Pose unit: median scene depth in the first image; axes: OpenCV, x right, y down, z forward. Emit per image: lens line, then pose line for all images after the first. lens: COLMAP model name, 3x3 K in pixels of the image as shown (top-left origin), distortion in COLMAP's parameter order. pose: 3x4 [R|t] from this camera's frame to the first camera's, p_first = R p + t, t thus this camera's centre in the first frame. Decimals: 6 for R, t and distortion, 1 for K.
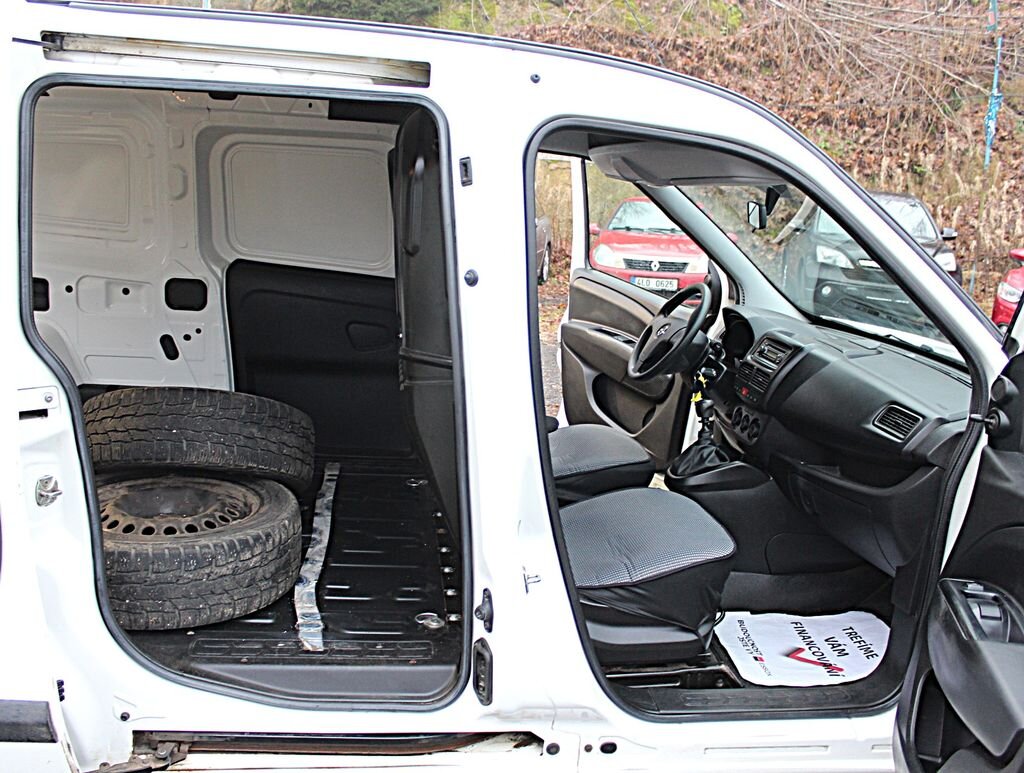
lens RADIAL K [[964.7, 0, 514.9], [0, 964.7, 383.0], [0, 0, 1]] dist [-0.155995, 0.132391]
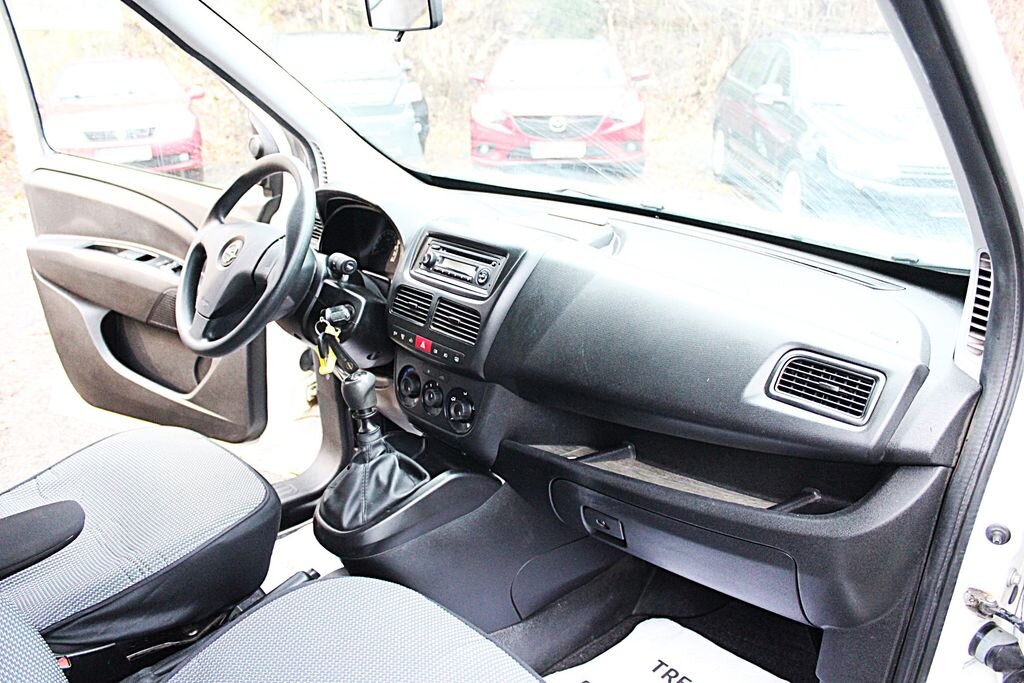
lens RADIAL K [[850.1, 0, 512.0], [0, 850.1, 341.5], [0, 0, 1]] dist [-0.166887, 0.150154]
pose [[0.824612, -0.243015, 0.510842, 0.033457], [0.167536, 0.967427, 0.189779, -0.070563], [-0.540321, -0.070909, 0.838466, 0.534585]]
